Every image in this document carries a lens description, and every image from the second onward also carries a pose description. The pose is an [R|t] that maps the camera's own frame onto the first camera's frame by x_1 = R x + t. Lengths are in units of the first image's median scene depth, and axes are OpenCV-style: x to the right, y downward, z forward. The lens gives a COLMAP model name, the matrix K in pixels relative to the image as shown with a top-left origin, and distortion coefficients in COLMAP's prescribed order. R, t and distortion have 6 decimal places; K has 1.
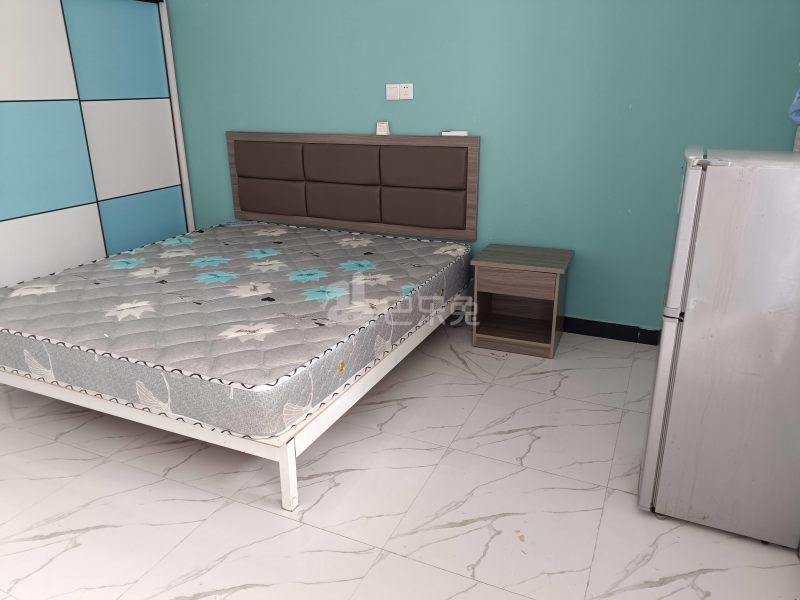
lens RADIAL K [[587.6, 0, 396.6], [0, 587.6, 300.9], [0, 0, 1]] dist [0.098426, -0.185177]
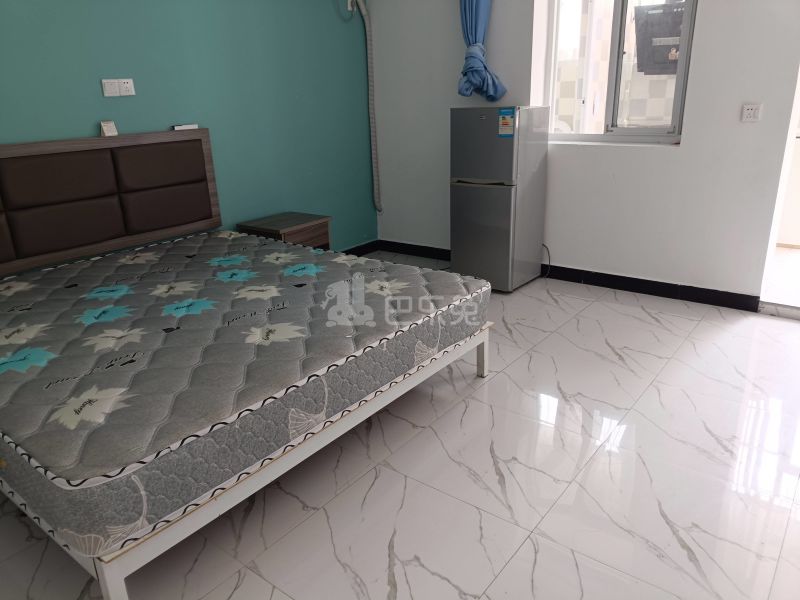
lens RADIAL K [[587.6, 0, 396.6], [0, 587.6, 300.9], [0, 0, 1]] dist [0.098426, -0.185177]
pose [[0.232487, -0.319639, 0.918575, -0.950507], [0.353154, 0.907737, 0.226486, -0.126731], [-0.906219, 0.271744, 0.323919, 0.462790]]
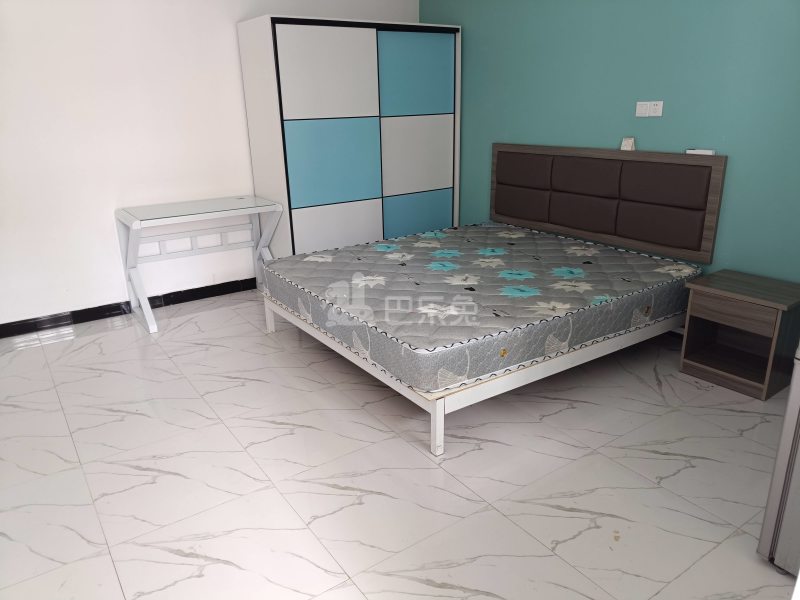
lens RADIAL K [[587.6, 0, 396.6], [0, 587.6, 300.9], [0, 0, 1]] dist [0.098426, -0.185177]
pose [[0.860502, 0.155717, -0.485066, 0.201508], [-0.157458, 0.986815, 0.037460, -0.000040], [0.484504, 0.044143, 0.873675, -0.091362]]
